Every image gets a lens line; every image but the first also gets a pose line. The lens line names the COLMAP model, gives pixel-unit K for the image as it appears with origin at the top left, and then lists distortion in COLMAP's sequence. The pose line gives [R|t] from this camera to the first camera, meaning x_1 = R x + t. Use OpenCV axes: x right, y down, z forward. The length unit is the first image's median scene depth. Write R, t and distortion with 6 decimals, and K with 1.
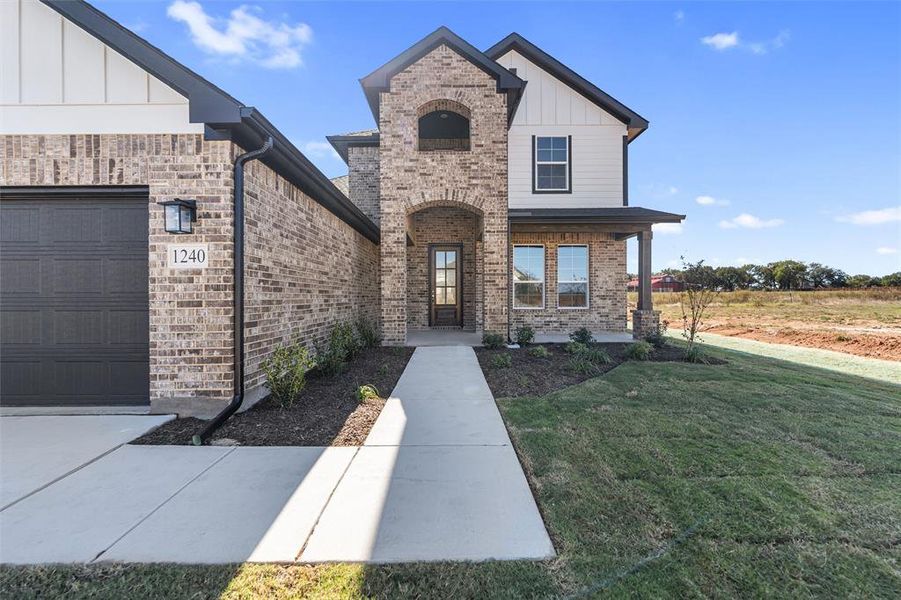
lens RADIAL K [[368.2, 0, 449.1], [0, 368.2, 296.6], [0, 0, 1]] dist [0.000803, -0.000849]
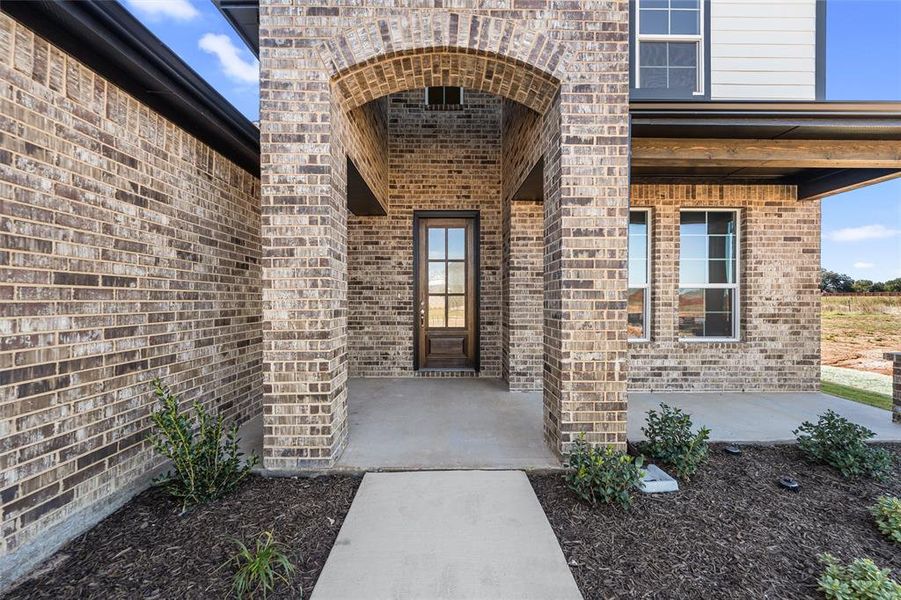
lens RADIAL K [[368.2, 0, 450.2], [0, 368.2, 300.3], [0, 0, 1]] dist [0.000803, -0.000849]
pose [[0.999948, 0.002510, 0.009834, -0.009973], [-0.002506, 0.999997, -0.000458, -0.020333], [-0.009836, 0.000433, 0.999952, 0.522562]]
